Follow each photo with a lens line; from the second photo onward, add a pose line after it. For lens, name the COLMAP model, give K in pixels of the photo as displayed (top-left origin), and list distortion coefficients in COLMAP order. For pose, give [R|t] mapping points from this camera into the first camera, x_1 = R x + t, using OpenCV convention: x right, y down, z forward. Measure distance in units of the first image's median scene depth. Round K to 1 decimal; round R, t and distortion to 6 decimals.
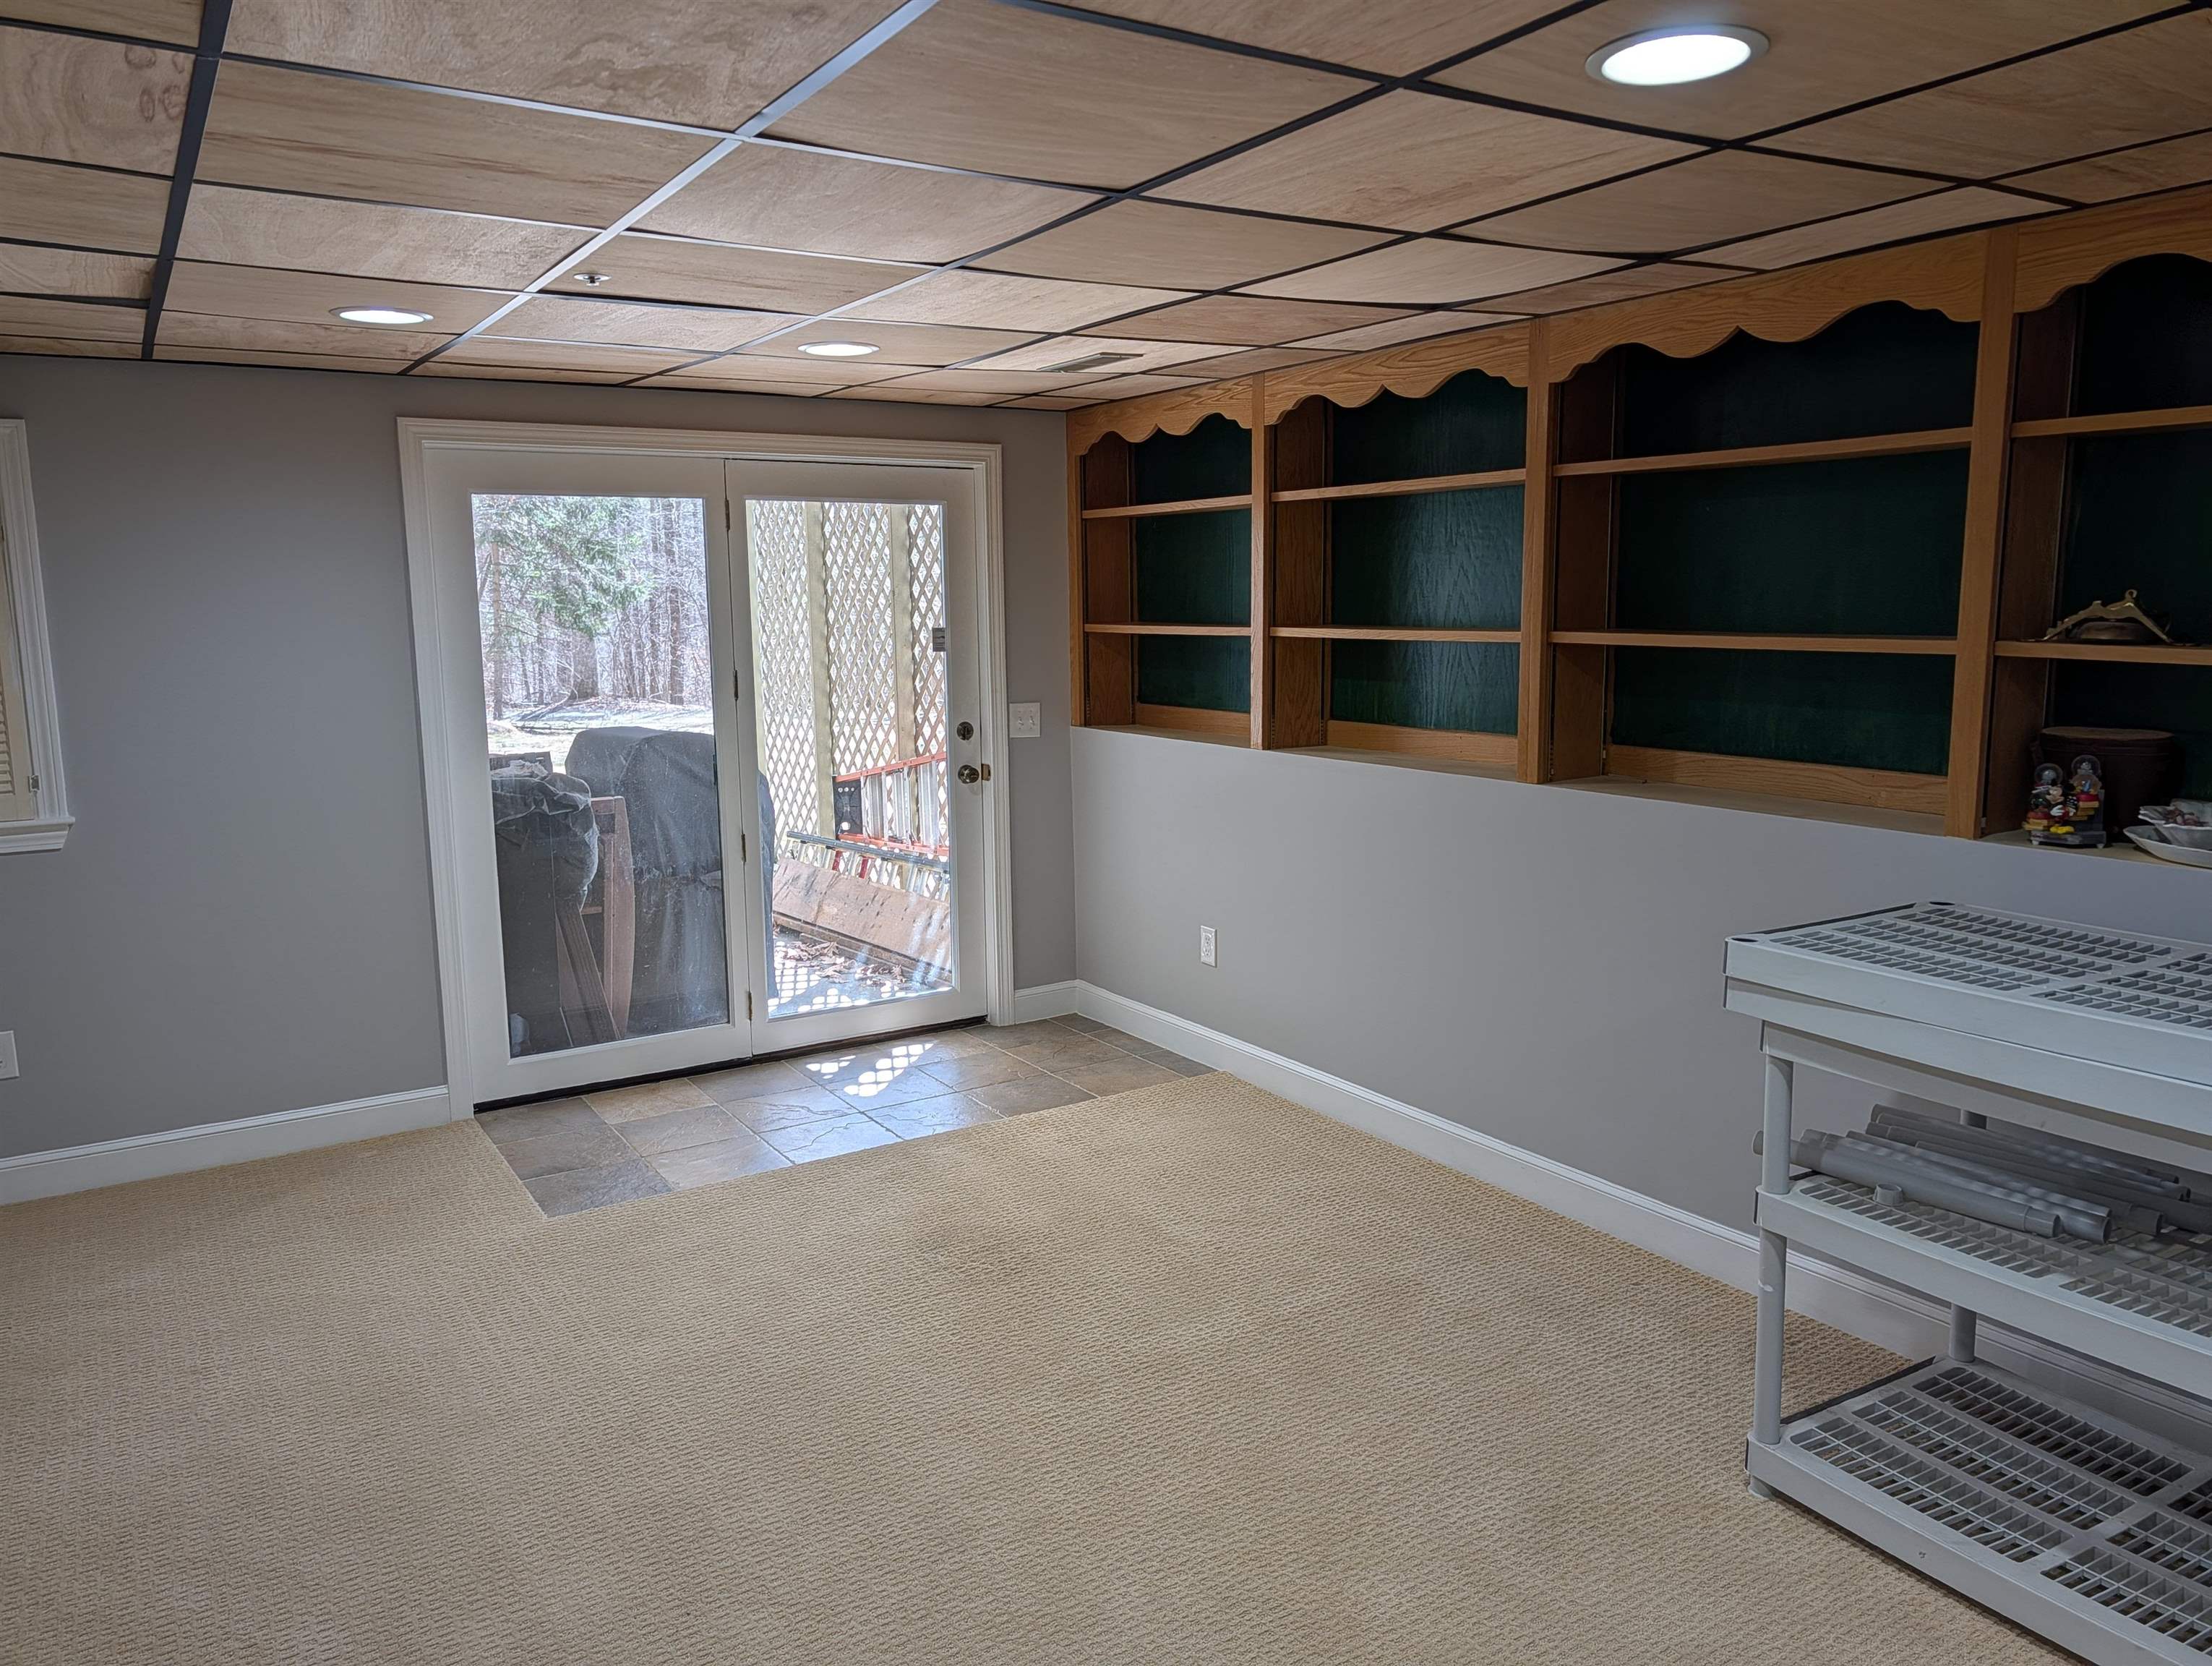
lens RADIAL K [[1589.8, 0, 1106.0], [0, 1589.8, 833.0], [0, 0, 1]] dist [0.005274, 0.001468]
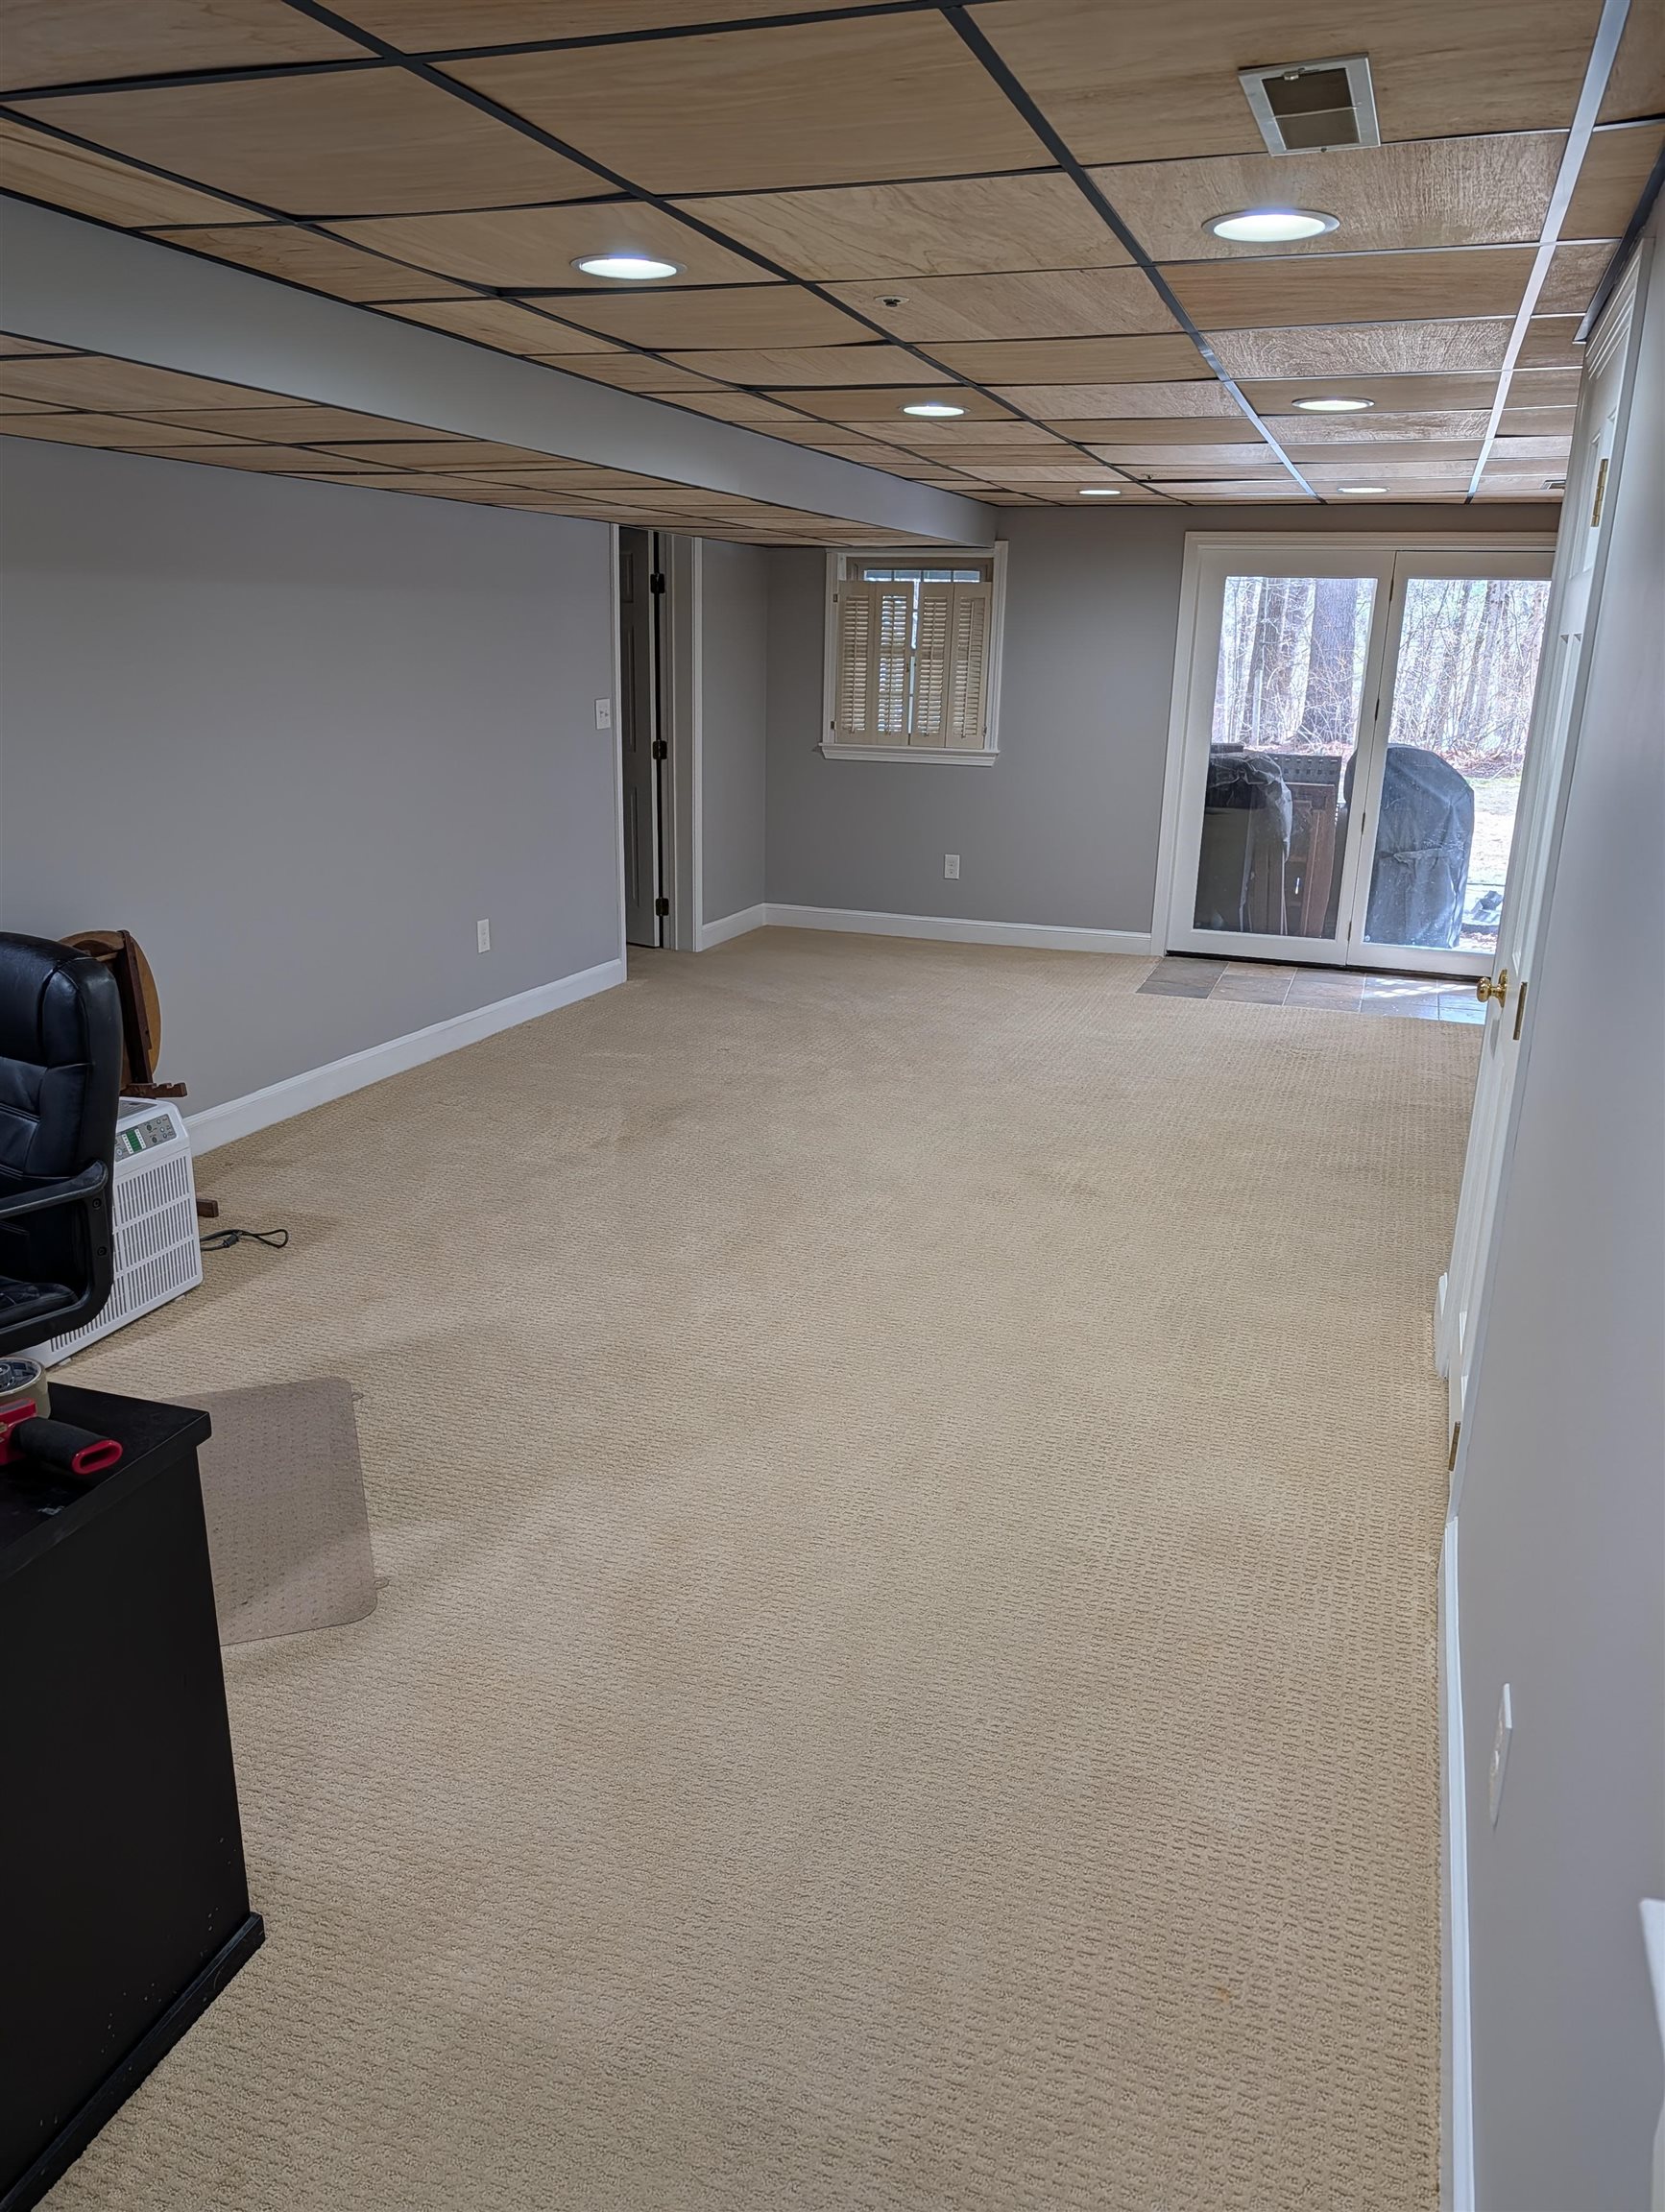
lens RADIAL K [[1589.7, 0, 832.5], [0, 1589.7, 1106.0], [0, 0, 1]] dist [0.005274, 0.001468]
pose [[0.617604, 0.248738, -0.746119, 0.685562], [-0.147646, 0.968473, 0.200650, 0.044339], [0.772506, -0.013761, 0.634859, -0.347296]]
